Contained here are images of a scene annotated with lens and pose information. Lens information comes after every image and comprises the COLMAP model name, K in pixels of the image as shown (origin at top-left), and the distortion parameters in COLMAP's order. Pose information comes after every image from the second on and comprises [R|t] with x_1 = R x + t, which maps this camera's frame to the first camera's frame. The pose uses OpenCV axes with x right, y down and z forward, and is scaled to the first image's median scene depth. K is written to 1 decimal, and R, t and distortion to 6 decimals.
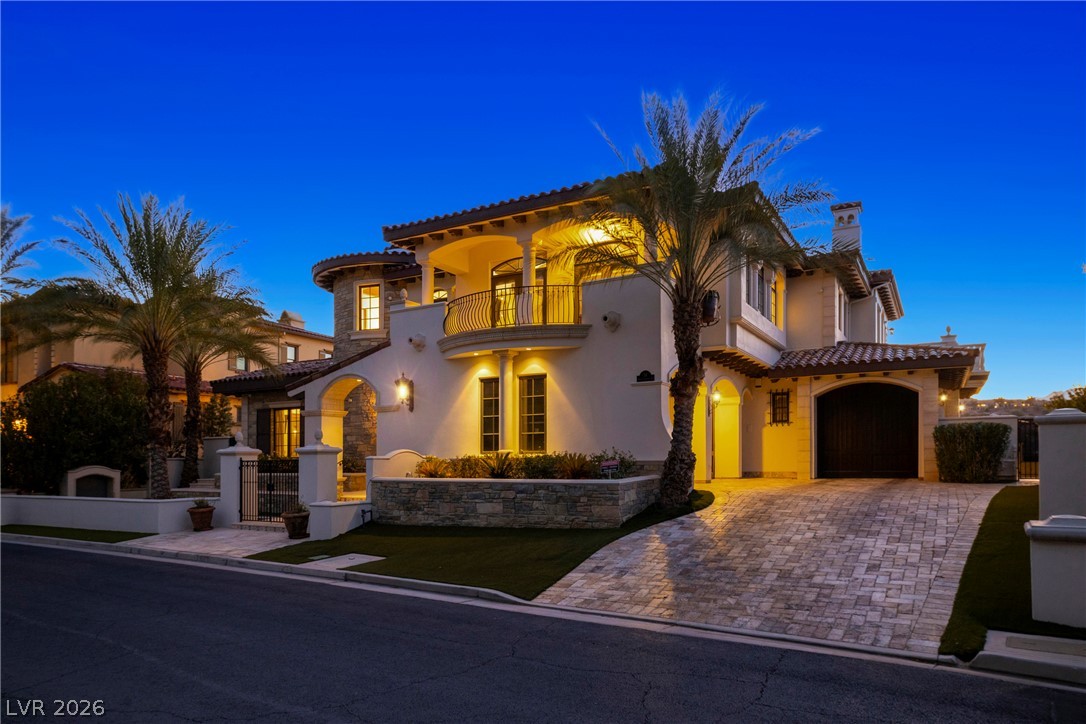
lens RADIAL K [[686.6, 0, 542.7], [0, 686.6, 355.6], [0, 0, 1]] dist [0.003252, 0.005001]
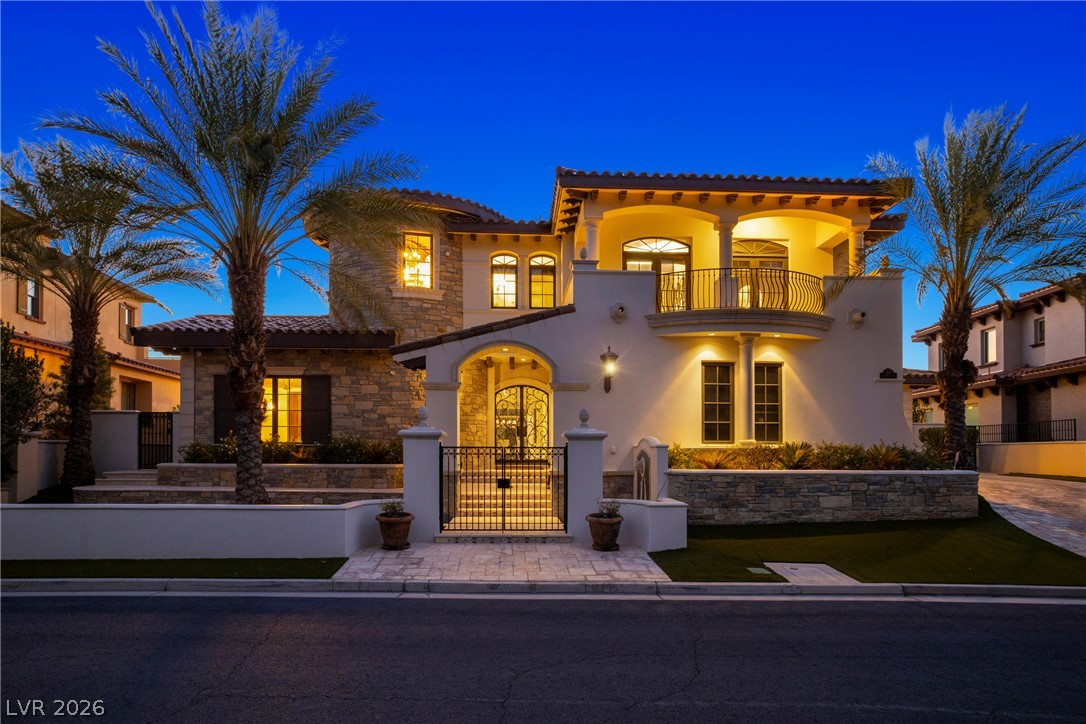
lens RADIAL K [[622.7, 0, 542.8], [0, 622.7, 369.9], [0, 0, 1]] dist [-0.007458, 0.000689]
pose [[0.841367, 0.080786, 0.534392, -0.761482], [-0.091895, 0.995752, -0.005848, 0.073978], [-0.532594, -0.044188, 0.845216, 0.438636]]
